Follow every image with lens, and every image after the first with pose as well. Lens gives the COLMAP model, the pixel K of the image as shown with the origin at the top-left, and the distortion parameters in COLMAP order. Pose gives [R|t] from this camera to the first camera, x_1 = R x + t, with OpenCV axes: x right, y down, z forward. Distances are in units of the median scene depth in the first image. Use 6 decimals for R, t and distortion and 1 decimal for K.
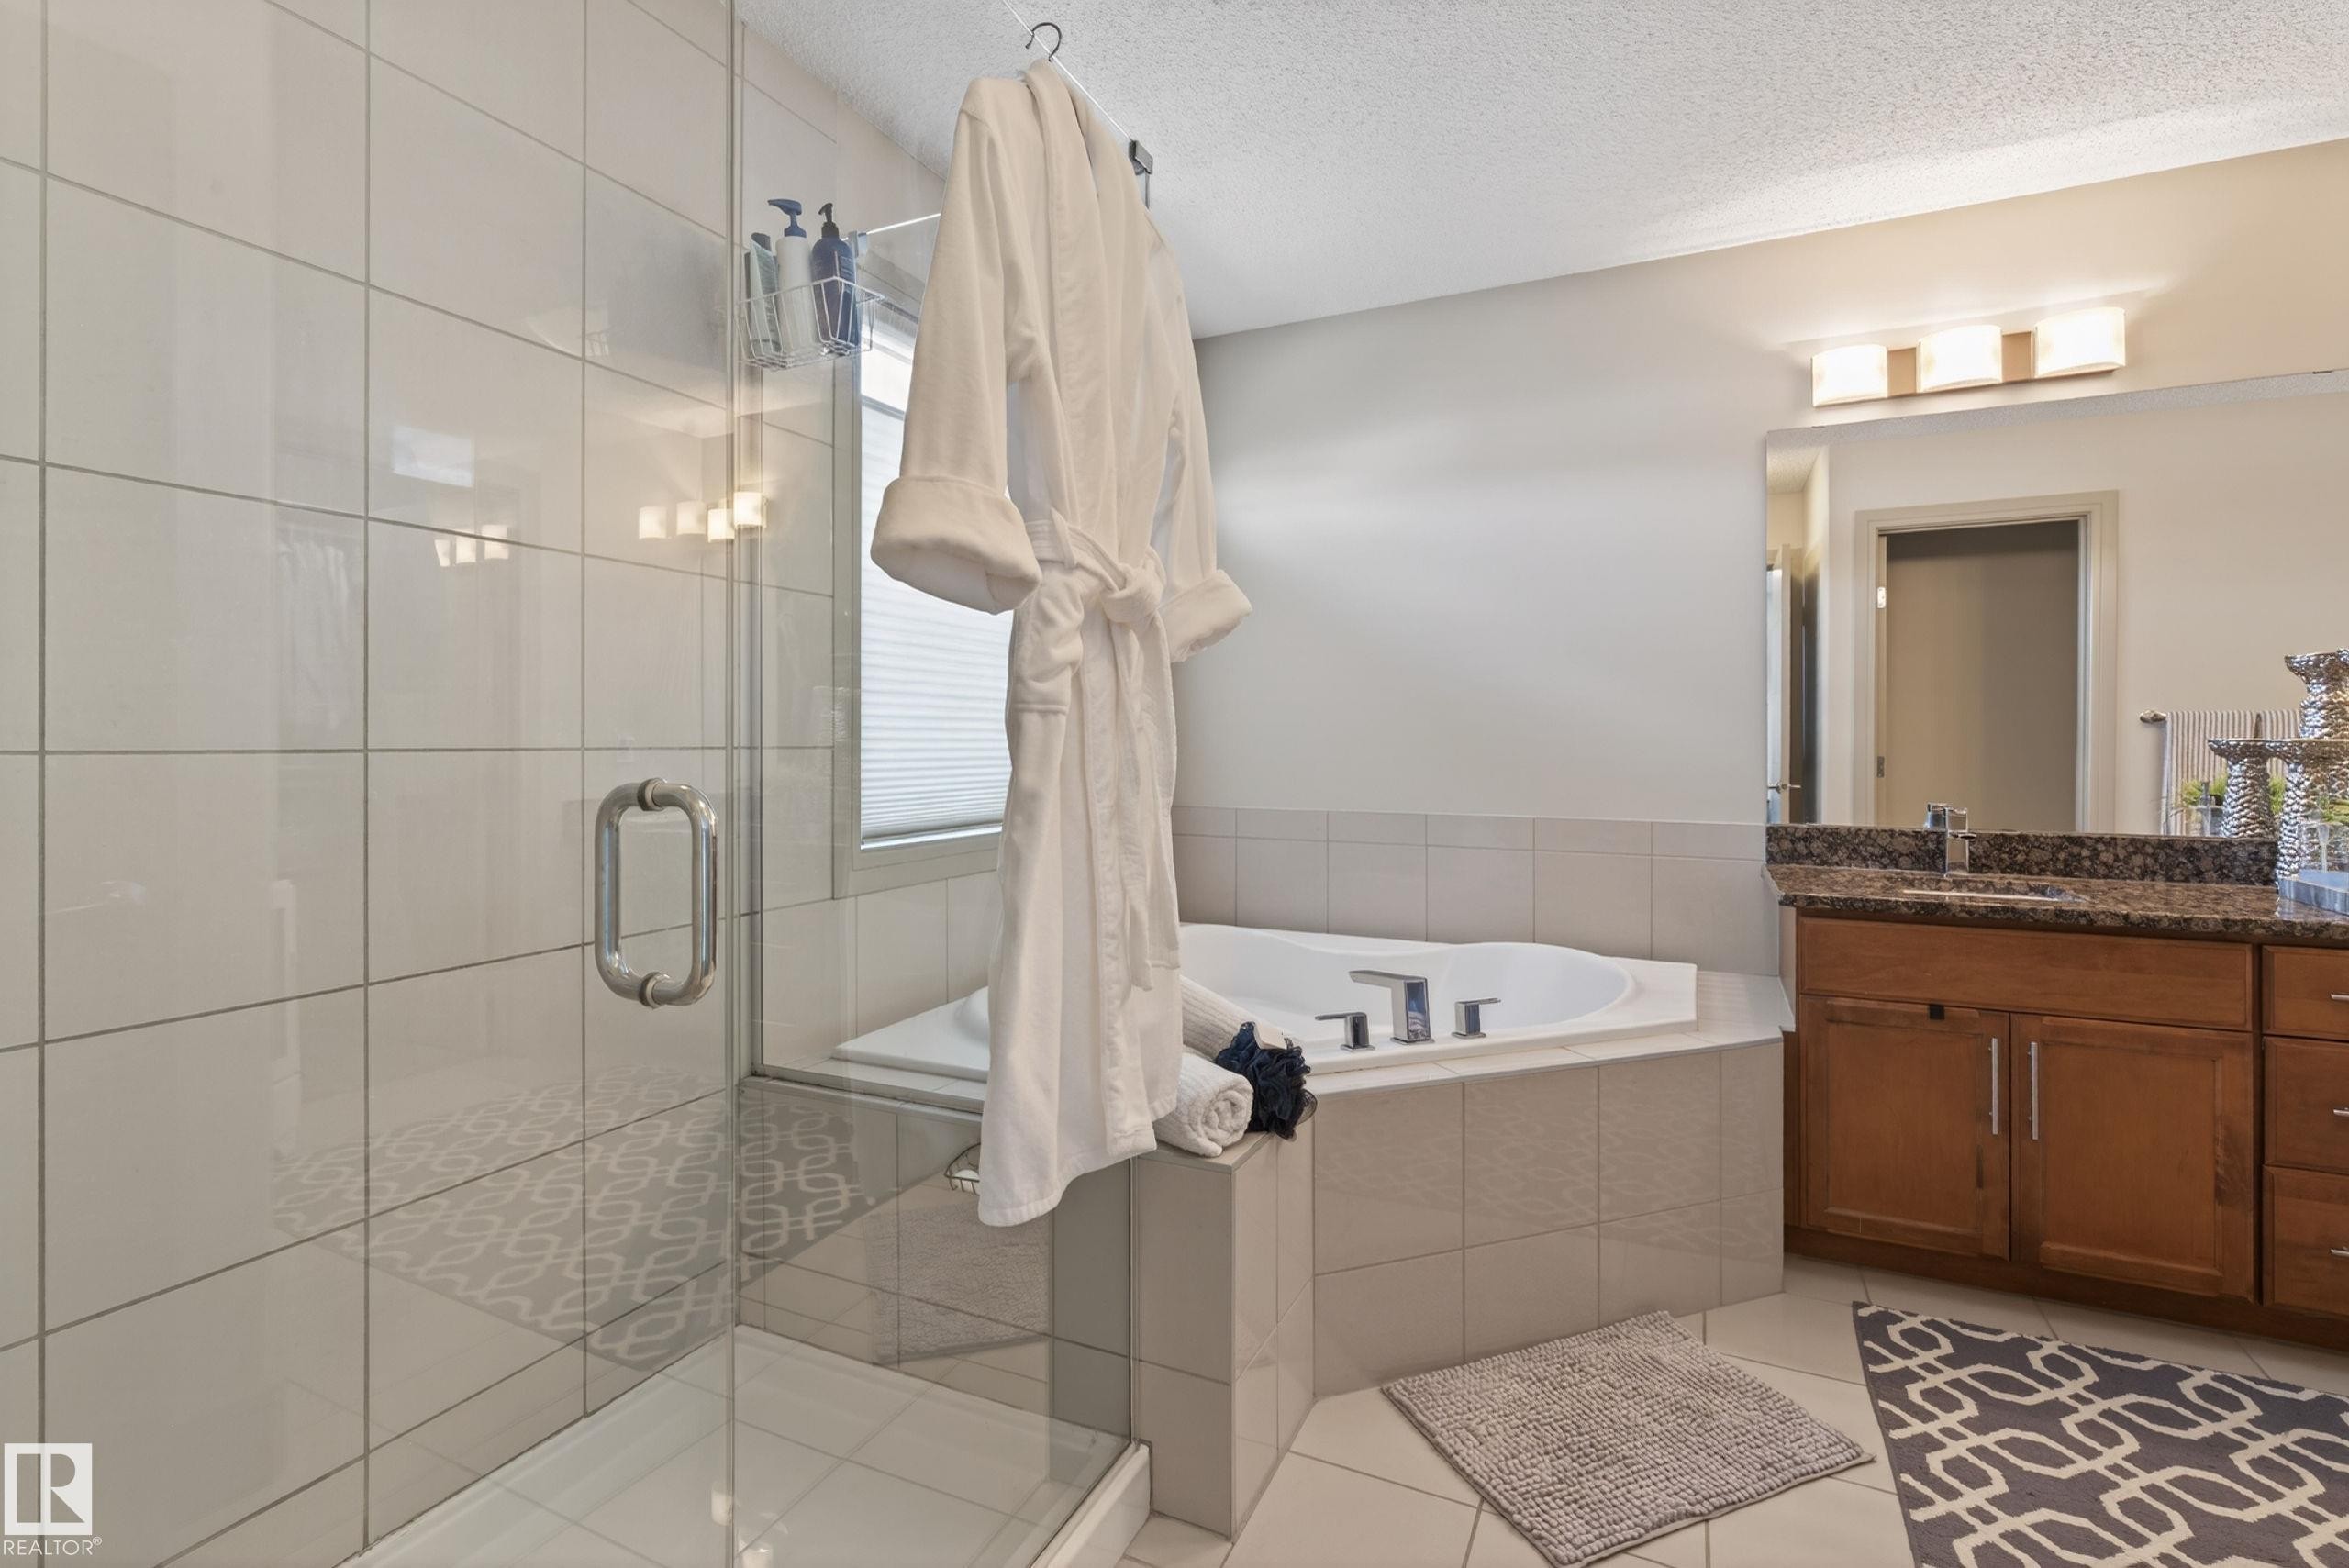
lens RADIAL K [[1083.0, 0, 1181.9], [0, 1083.0, 739.2], [0, 0, 1]] dist [-0.000911, -0.000117]
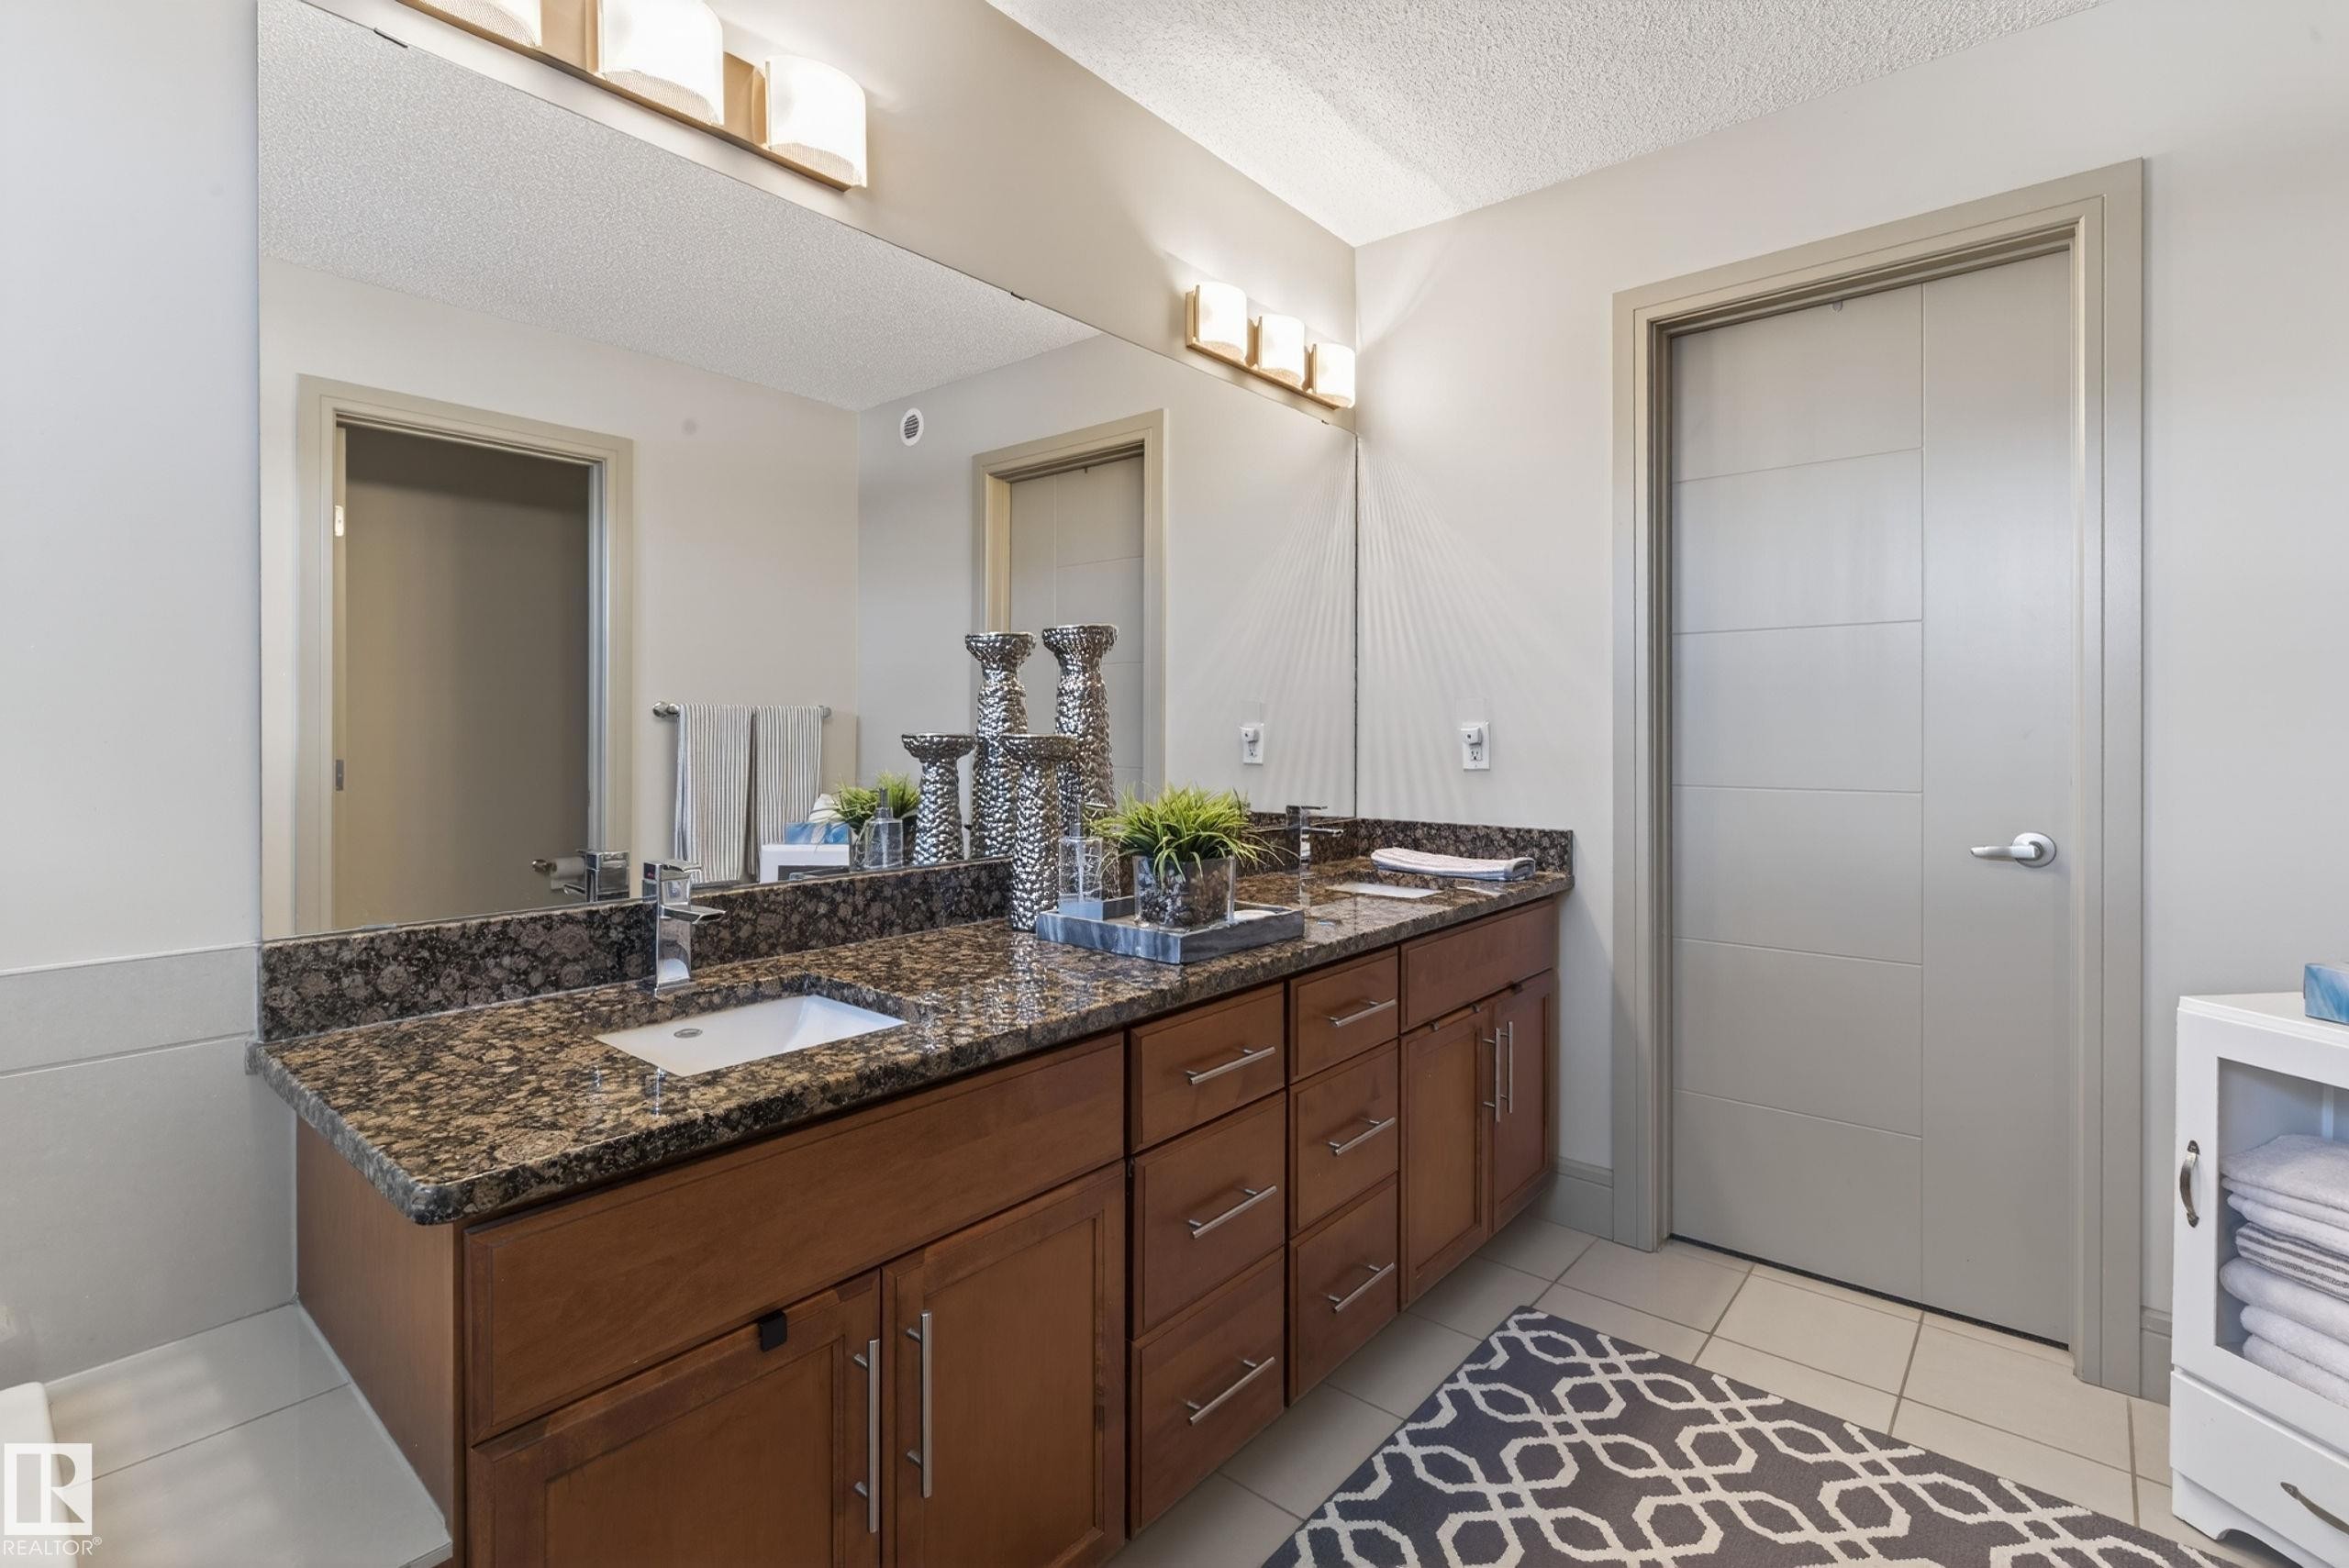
lens RADIAL K [[1074.9, 0, 1180.9], [0, 1074.9, 744.3], [0, 0, 1]] dist [-0.001404, 0.000723]
pose [[0.255772, -0.008733, 0.966698, 0.265034], [0.000356, 0.999960, 0.008939, 0.000040], [-0.966737, -0.001942, 0.255765, 0.625254]]
